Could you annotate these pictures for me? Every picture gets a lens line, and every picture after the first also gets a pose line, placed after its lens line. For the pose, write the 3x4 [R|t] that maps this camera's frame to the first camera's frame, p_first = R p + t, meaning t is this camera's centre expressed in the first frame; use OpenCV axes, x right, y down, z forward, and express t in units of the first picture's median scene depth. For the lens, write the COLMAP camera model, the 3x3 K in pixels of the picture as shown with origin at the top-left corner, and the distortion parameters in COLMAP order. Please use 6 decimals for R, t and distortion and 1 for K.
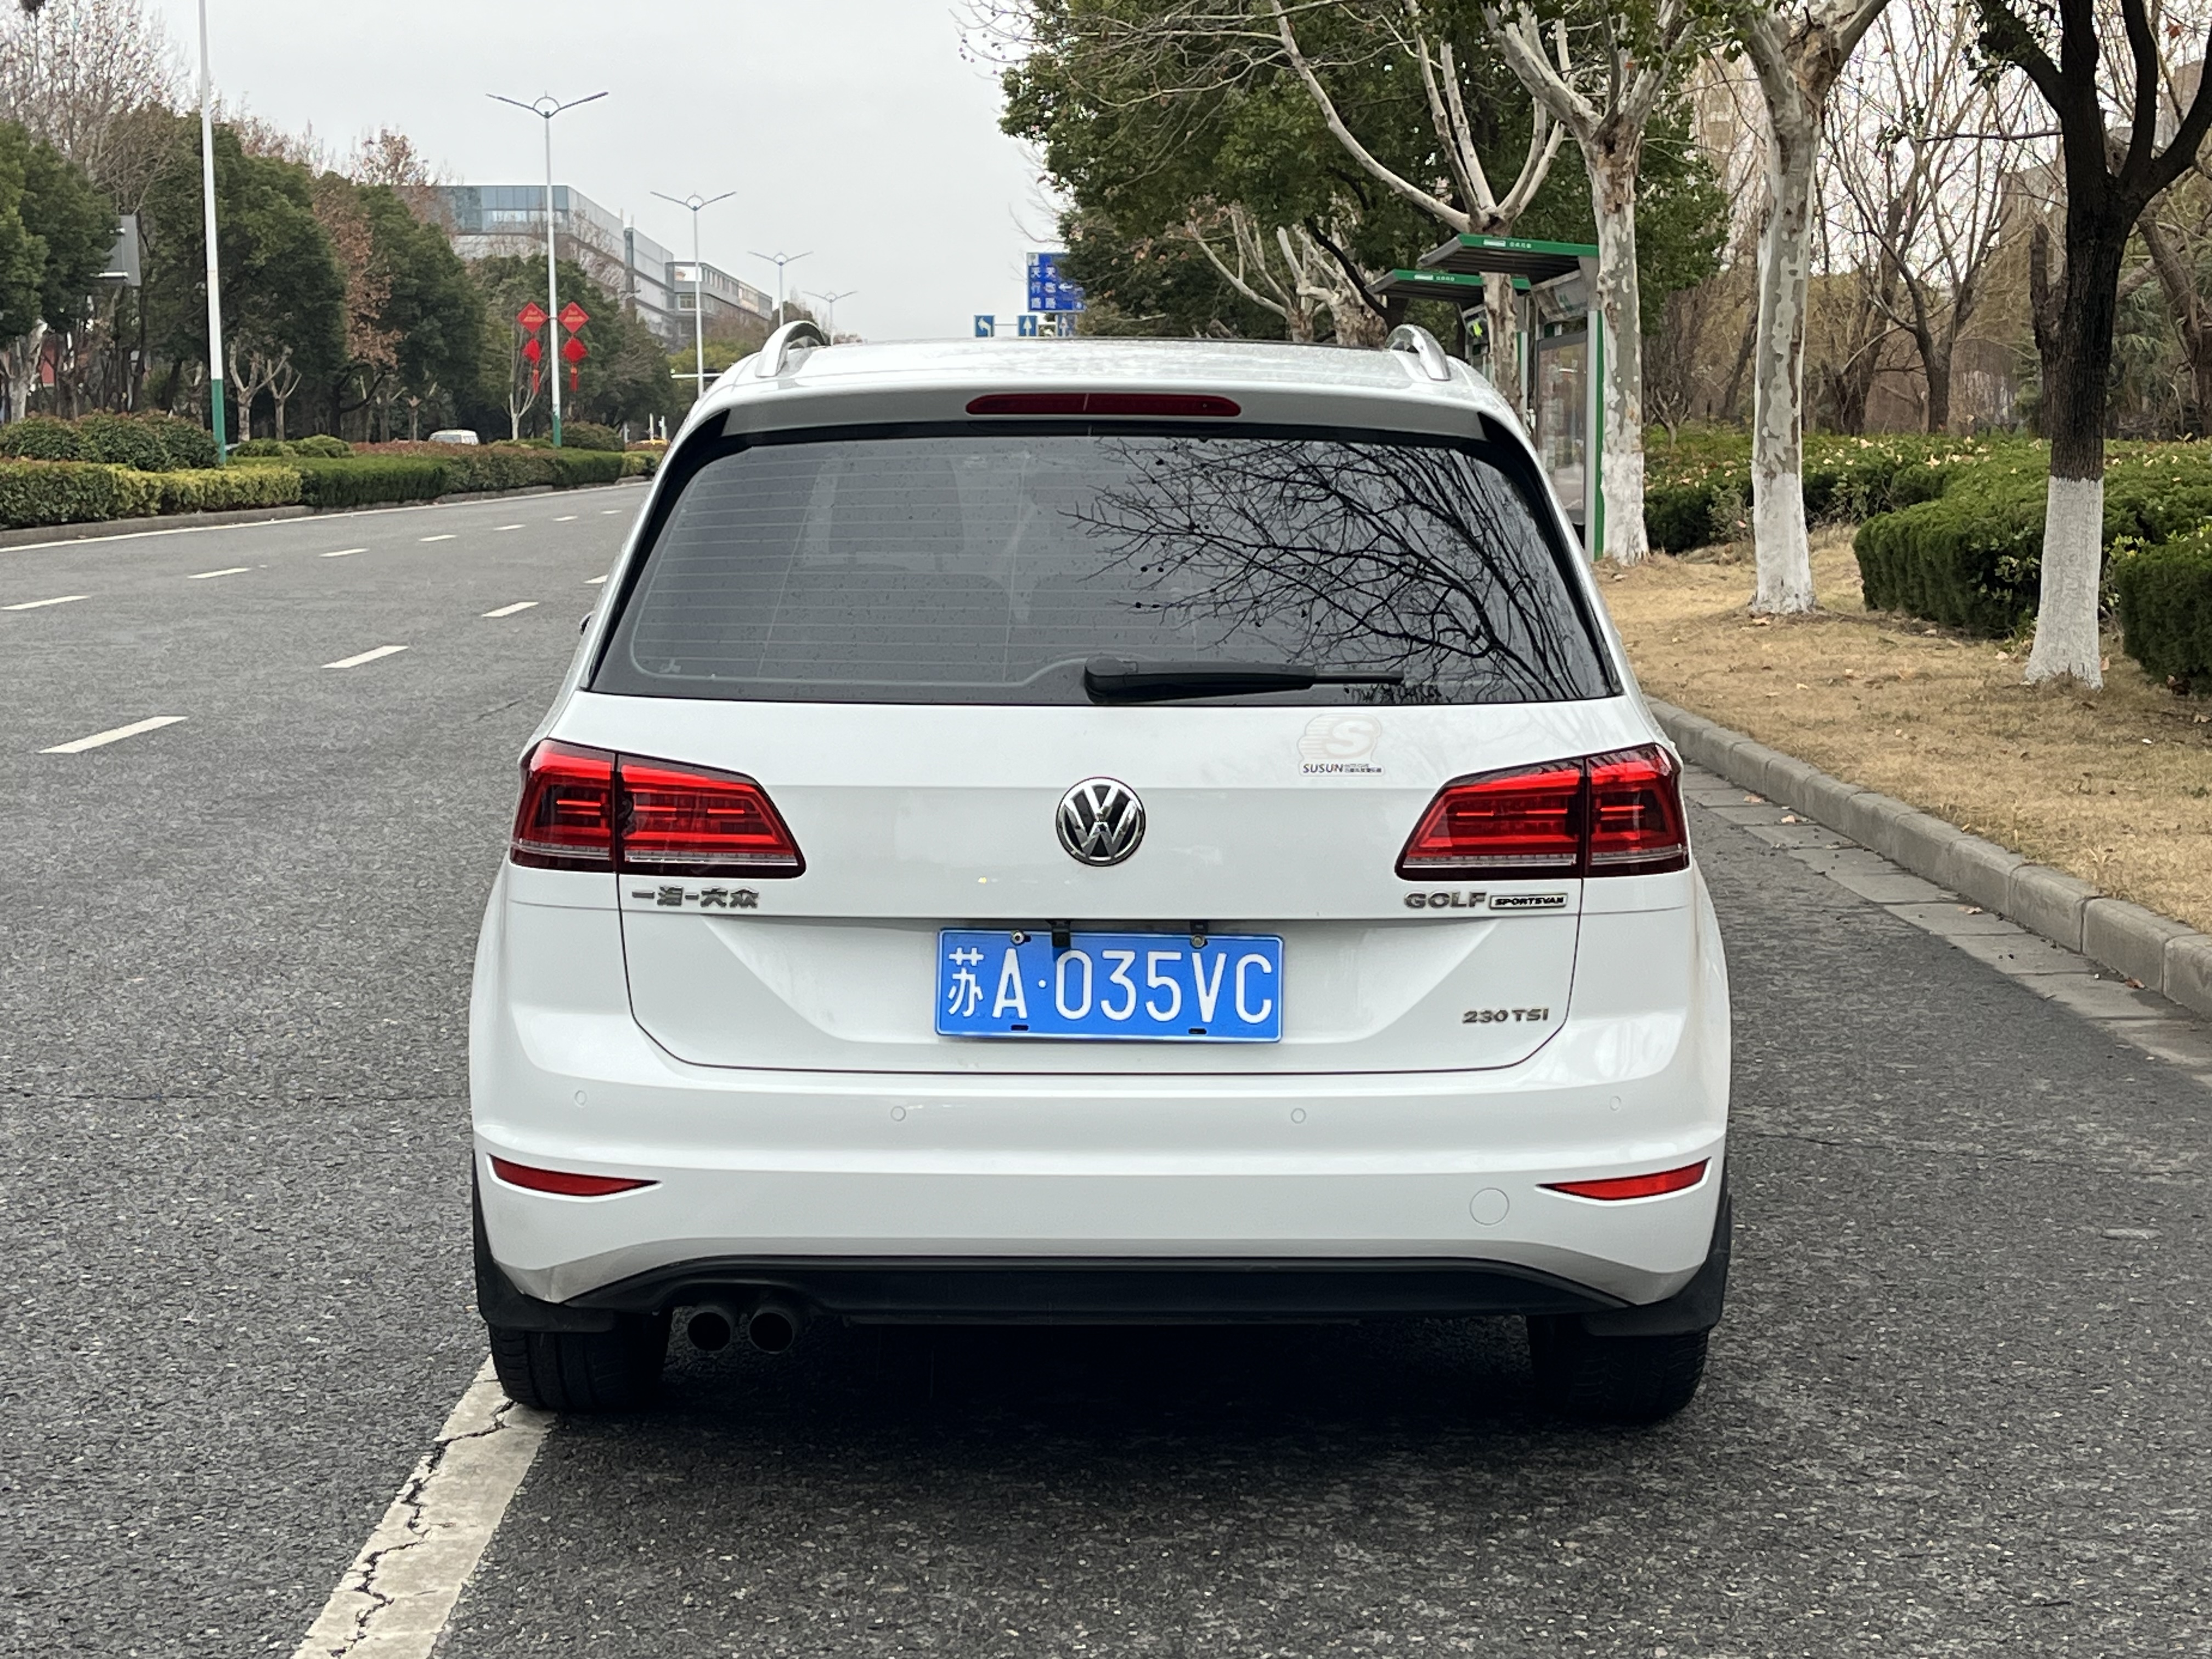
lens RADIAL K [[3617.8, 0, 1137.1], [0, 3617.8, 835.4], [0, 0, 1]] dist [0.140193, -0.517716]
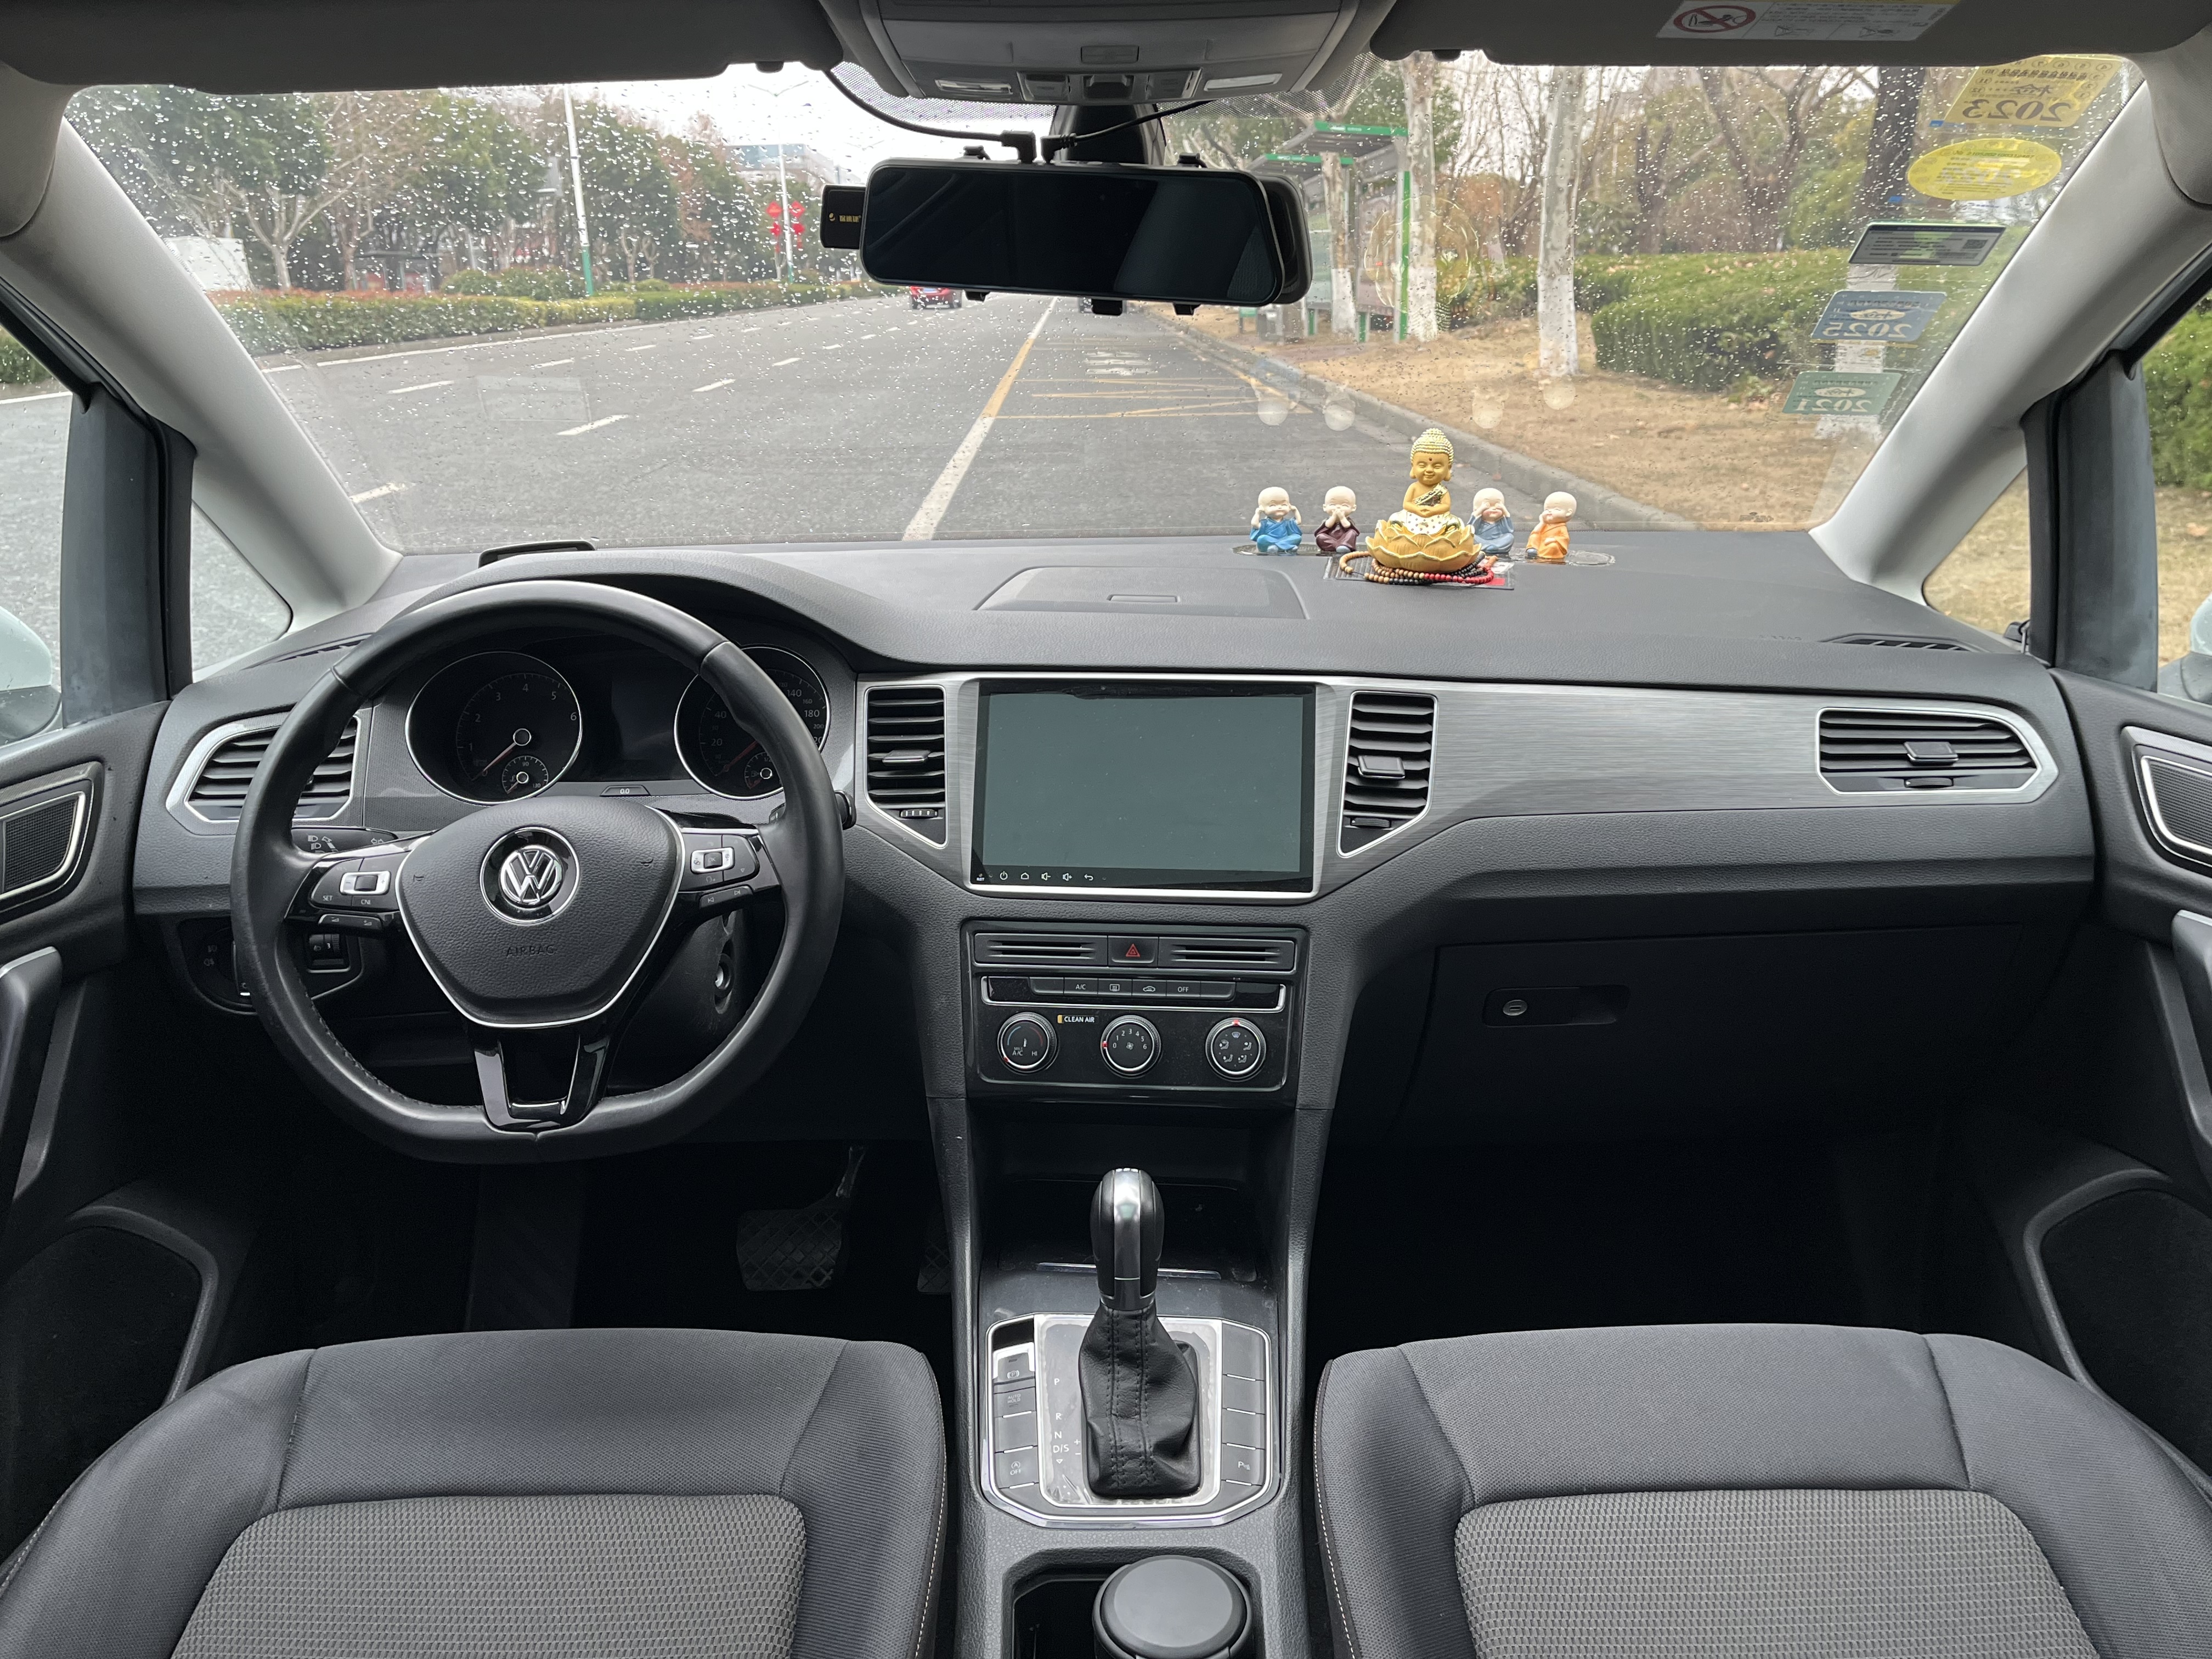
lens RADIAL K [[1760.7, 0, 1106.0], [0, 1760.7, 829.5], [0, 0, 1]] dist [0.004814, -0.001509]
pose [[0.999799, -0.019517, -0.004616, -0.002689], [0.020043, 0.980537, 0.195311, -0.019240], [0.000715, -0.195364, 0.980730, 0.215516]]
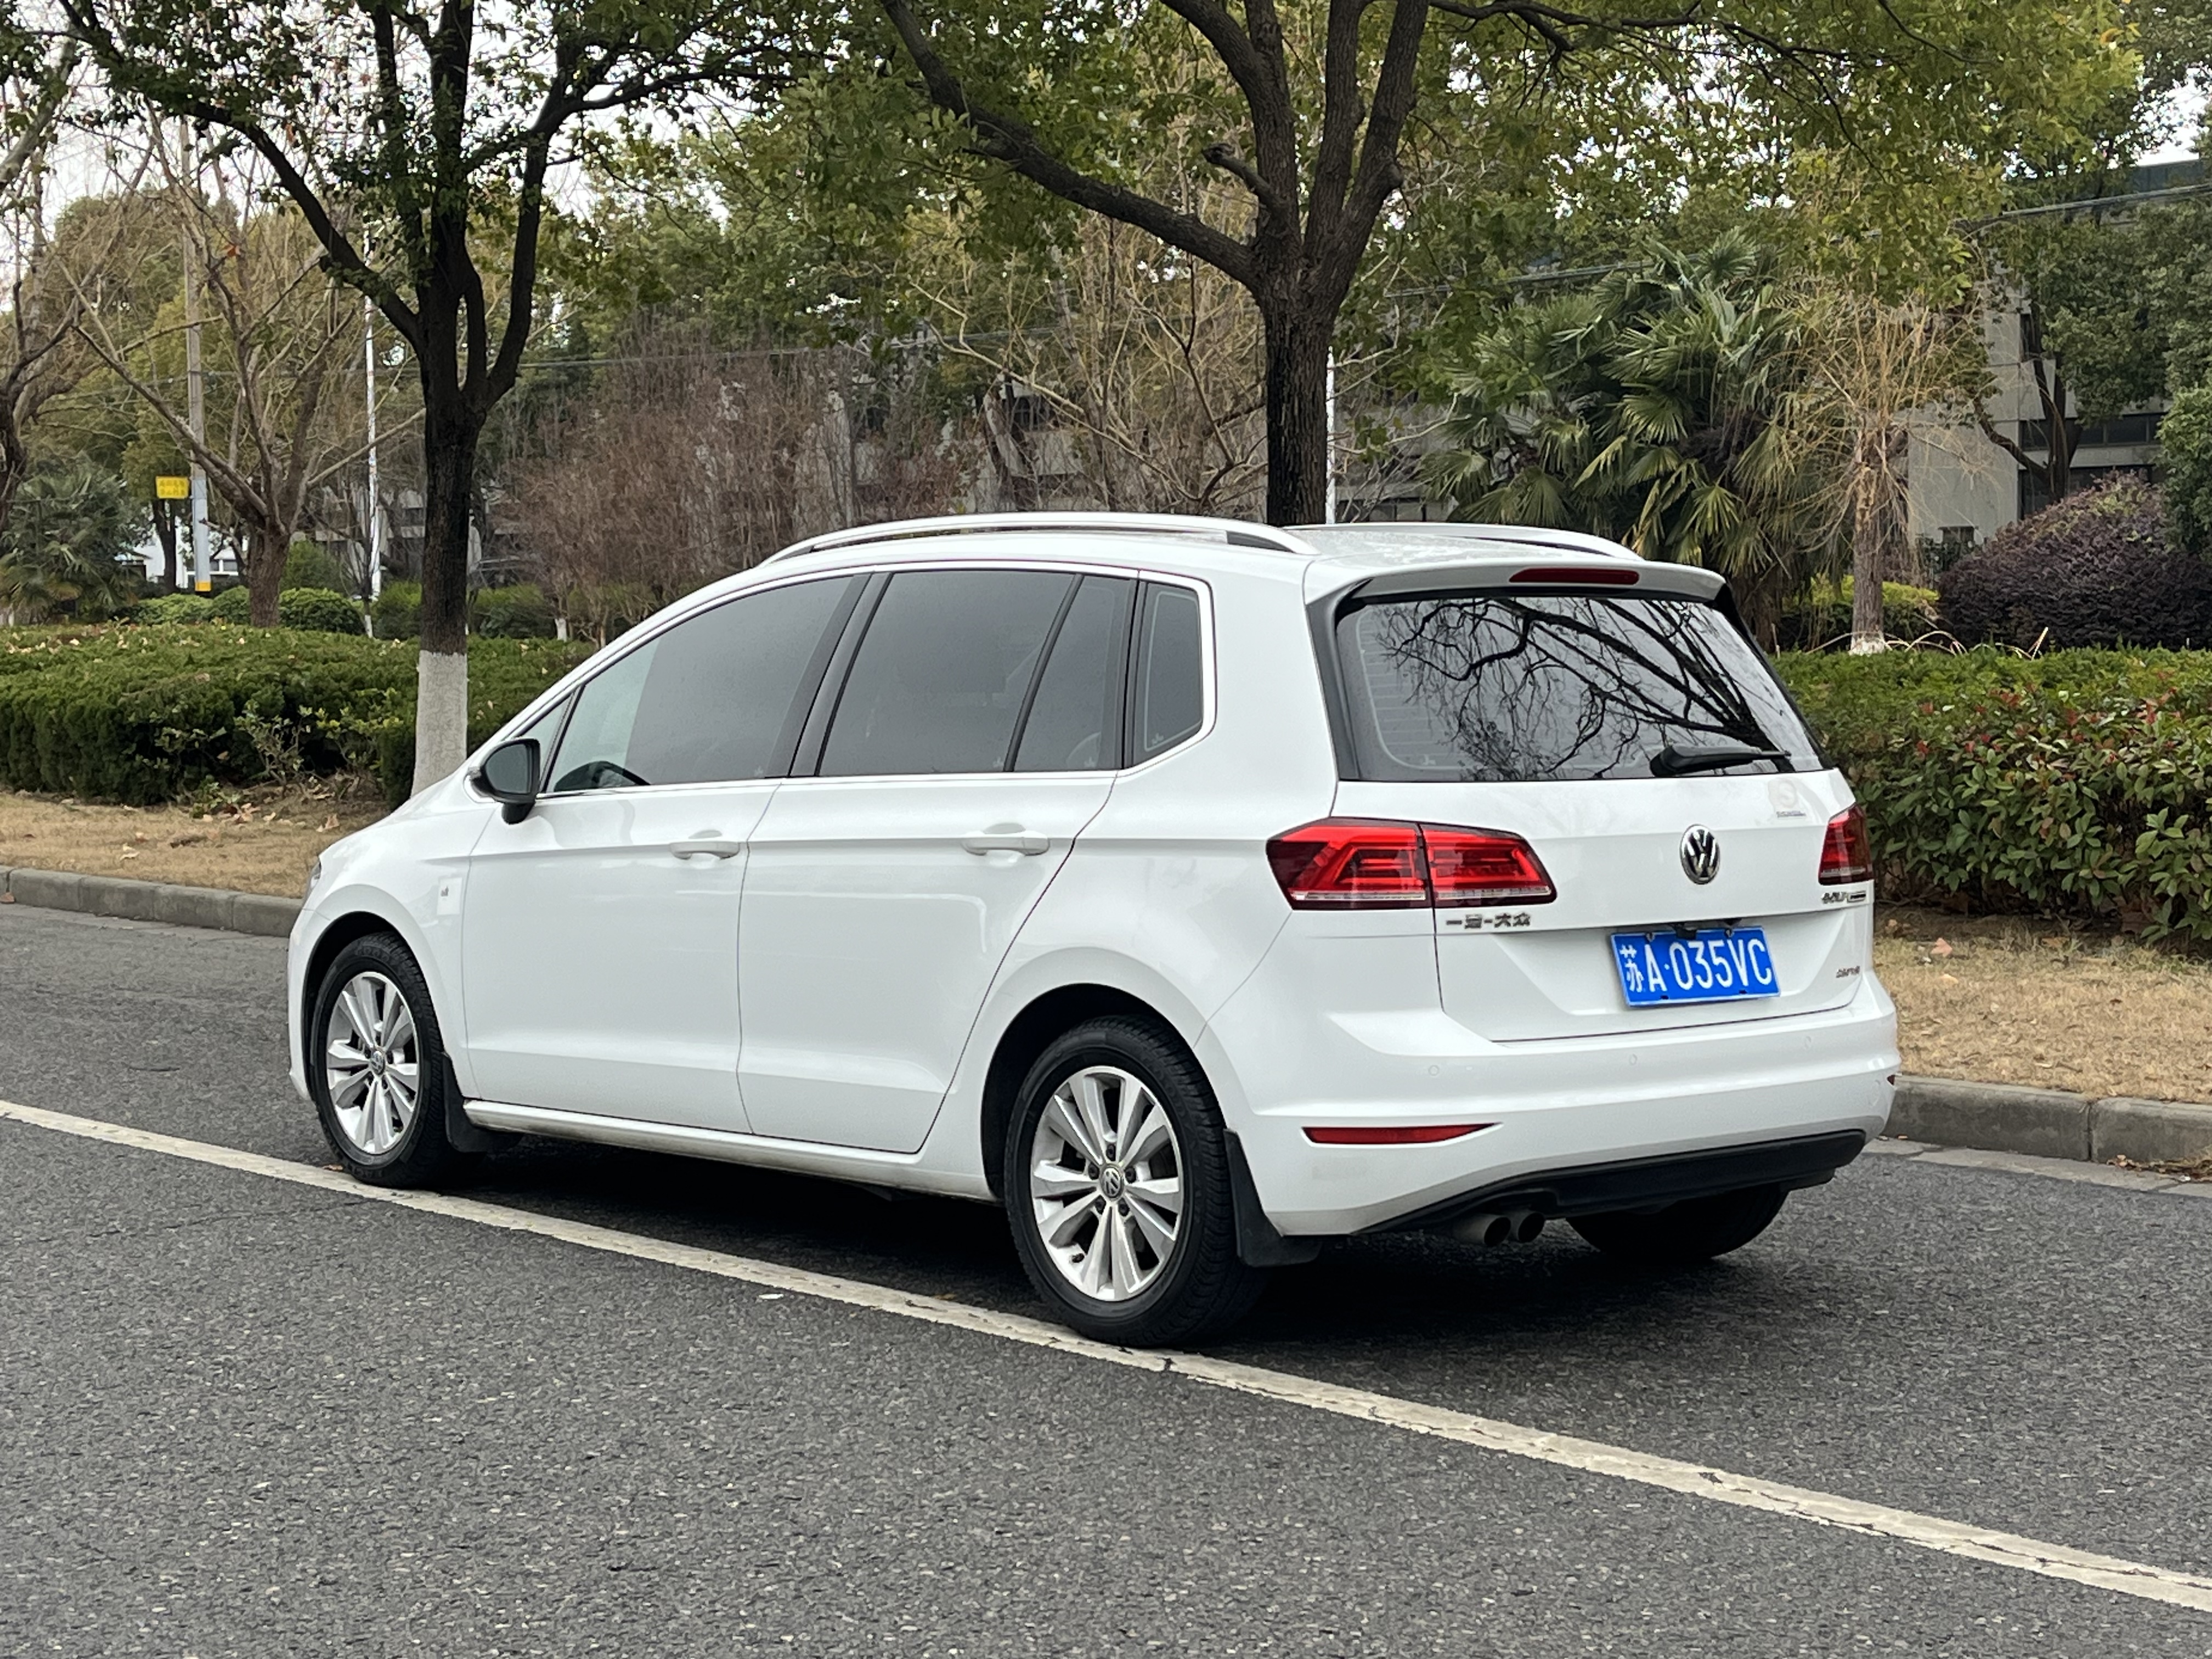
lens RADIAL K [[3617.8, 0, 1137.1], [0, 3617.8, 835.4], [0, 0, 1]] dist [0.140193, -0.517716]
pose [[0.748844, -0.035601, 0.661789, -0.193472], [0.069756, 0.997244, -0.025286, 0.001642], [-0.659065, 0.065099, 0.749263, 0.005439]]
